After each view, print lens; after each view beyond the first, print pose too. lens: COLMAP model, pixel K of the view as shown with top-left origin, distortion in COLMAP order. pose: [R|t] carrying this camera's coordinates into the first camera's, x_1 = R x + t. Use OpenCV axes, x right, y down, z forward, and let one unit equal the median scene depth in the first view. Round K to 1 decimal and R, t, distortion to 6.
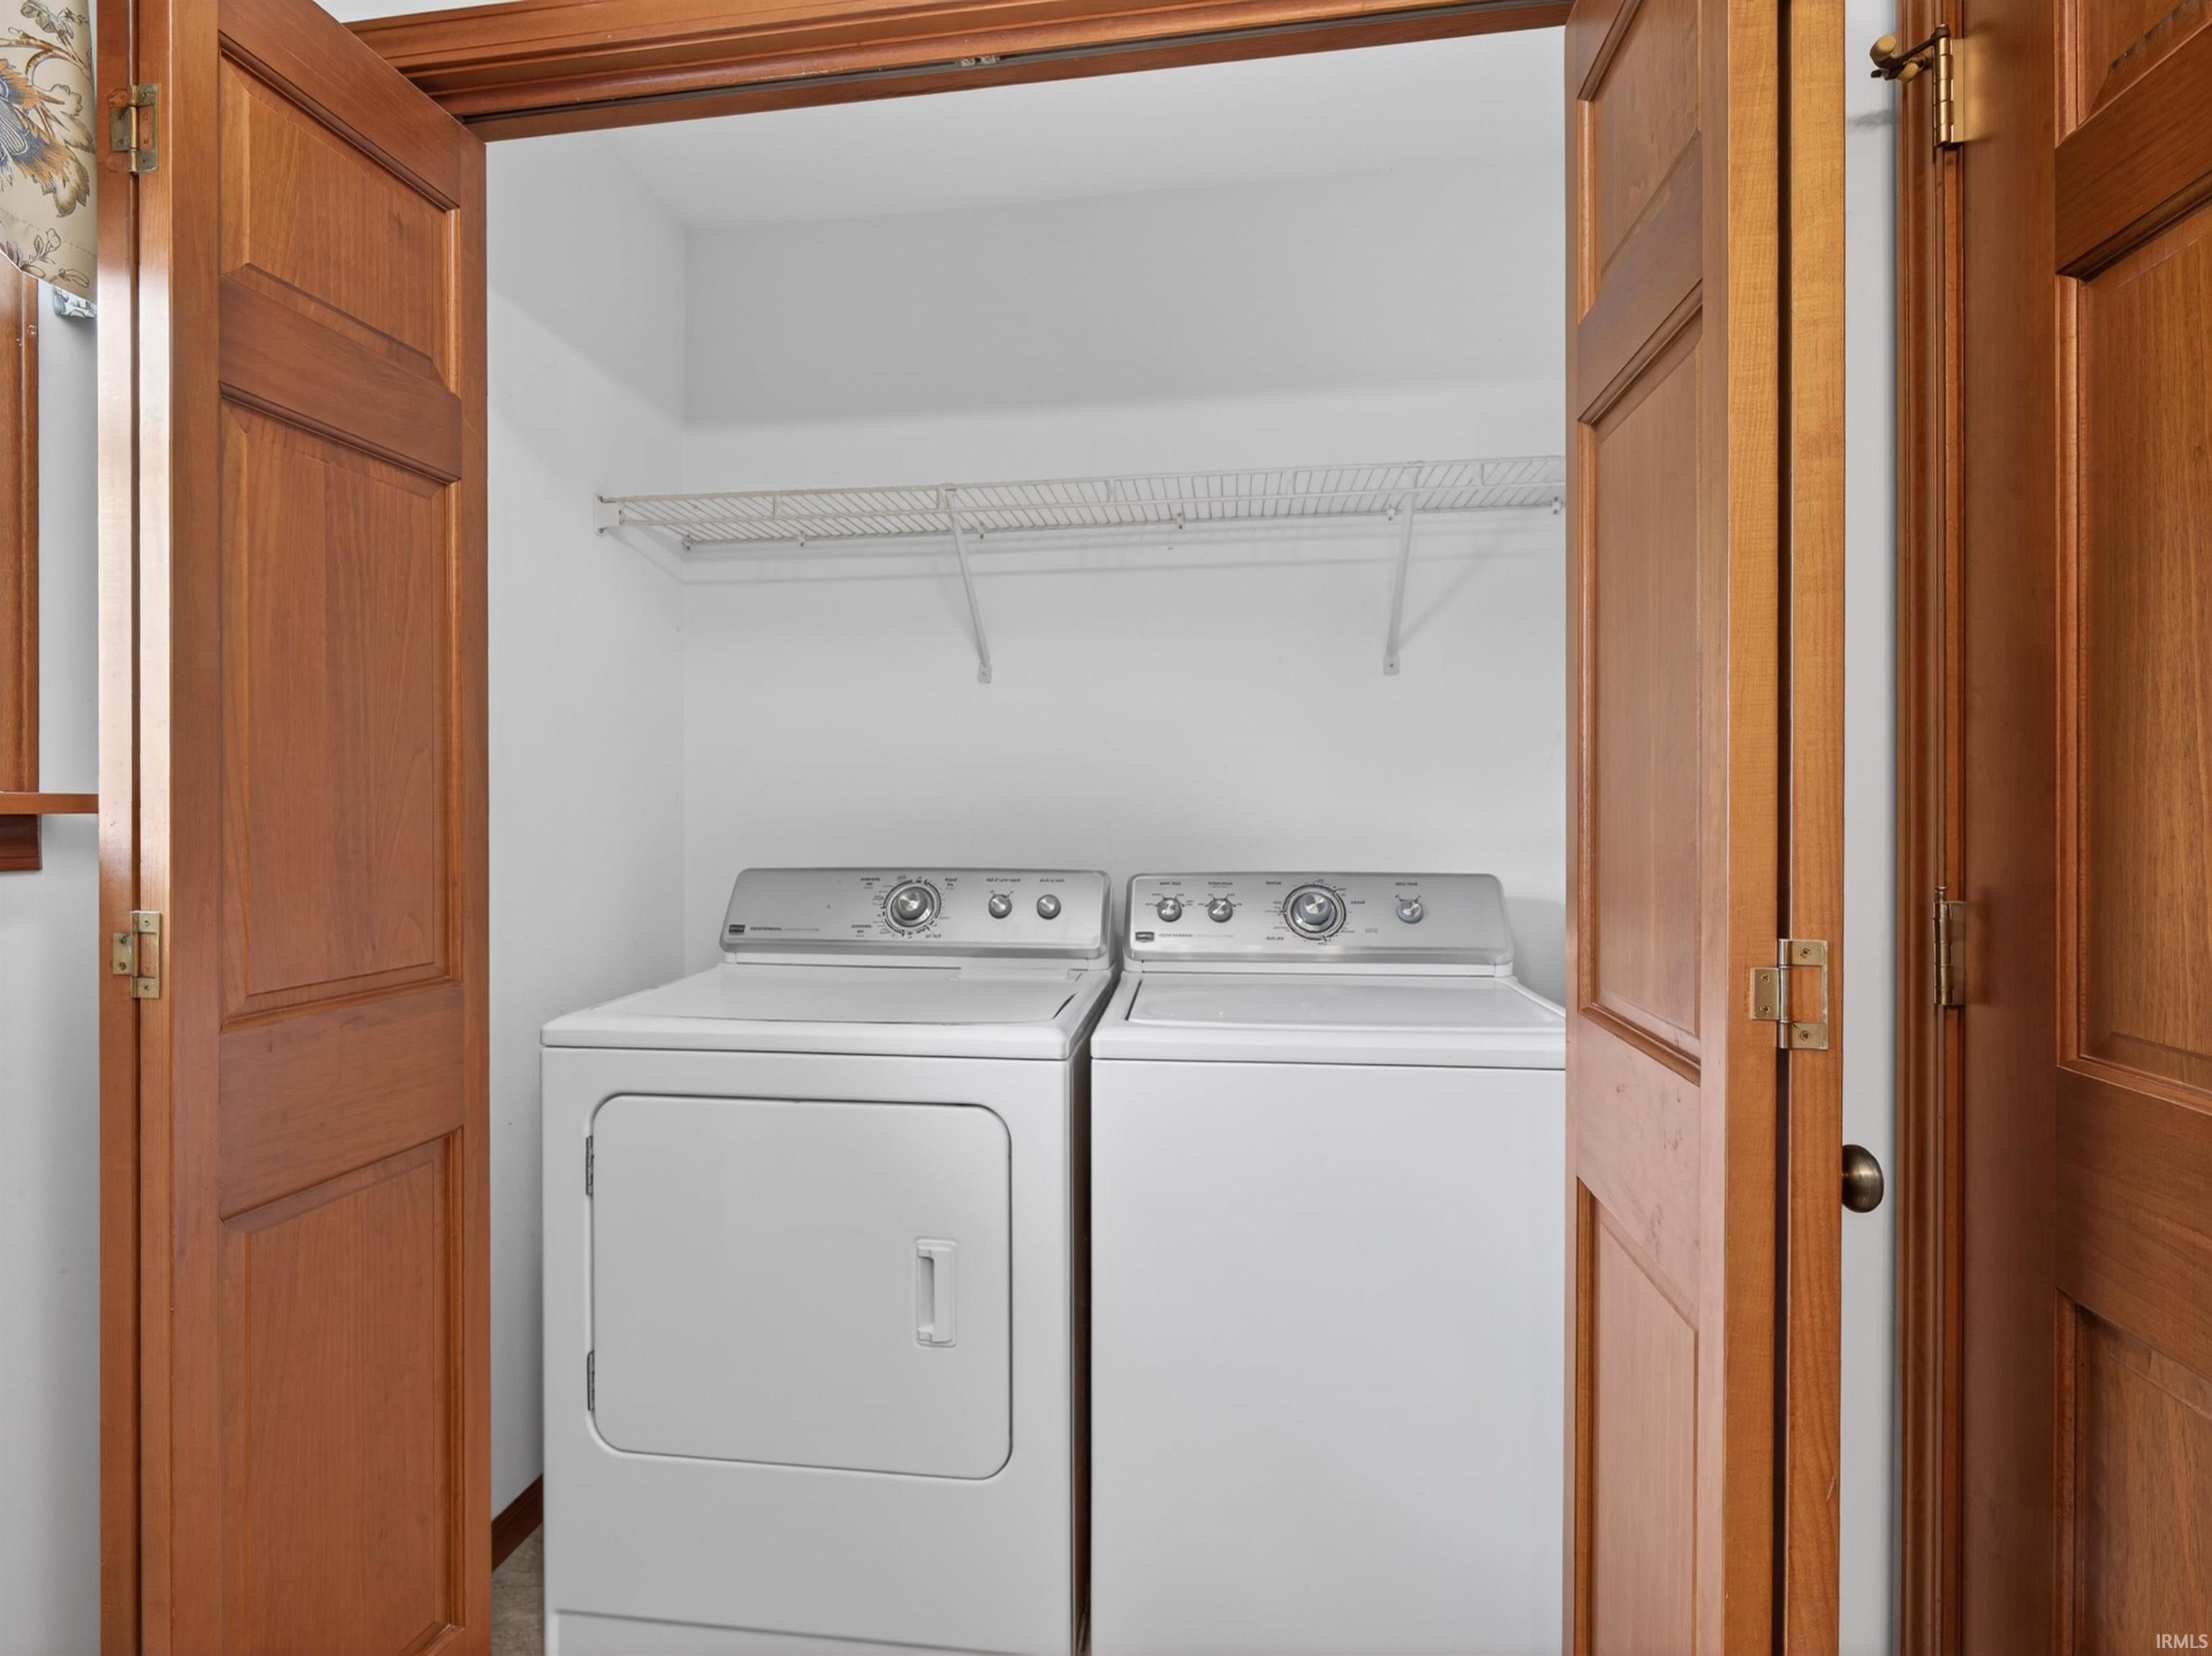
lens RADIAL K [[1042.3, 0, 1103.3], [0, 1042.3, 816.4], [0, 0, 1]] dist [0.001081, -0.000715]
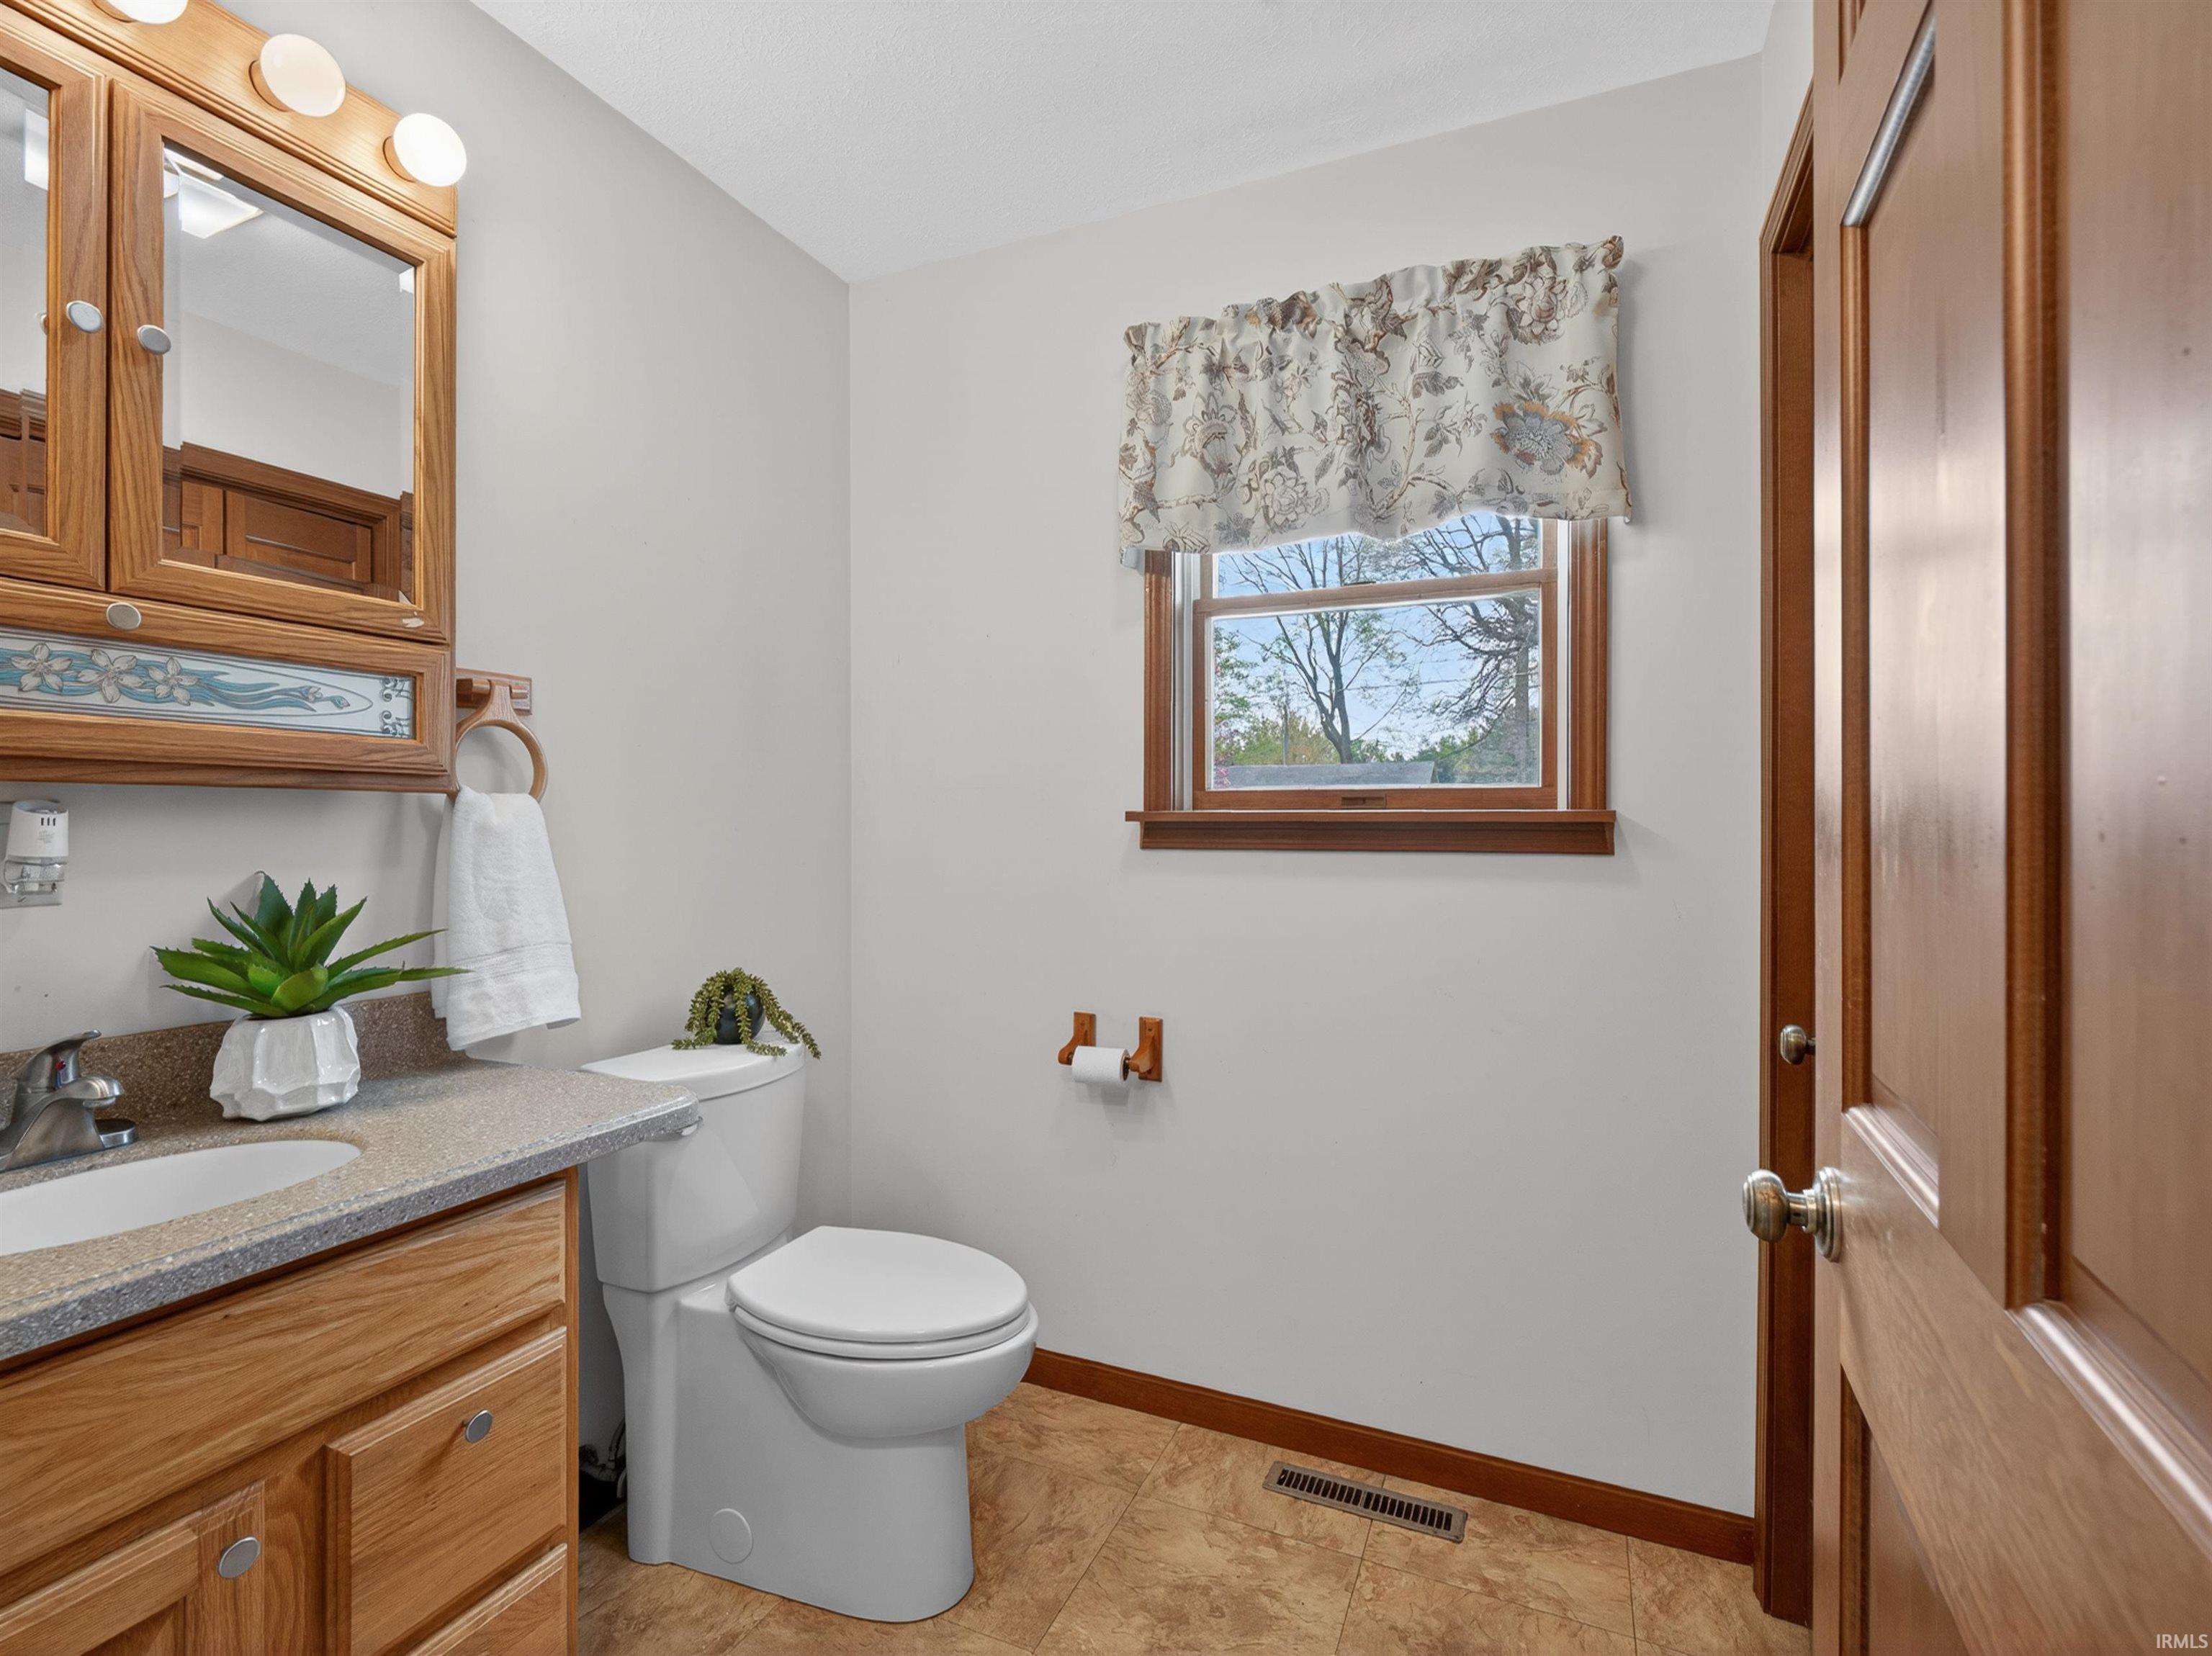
lens RADIAL K [[1042.3, 0, 1108.4], [0, 1042.3, 817.3], [0, 0, 1]] dist [0.001081, -0.000715]
pose [[-0.290429, 0.002786, -0.956893, 0.913477], [-0.004927, 0.999978, 0.004406, -0.013520], [0.956884, 0.005994, -0.290408, 0.750234]]
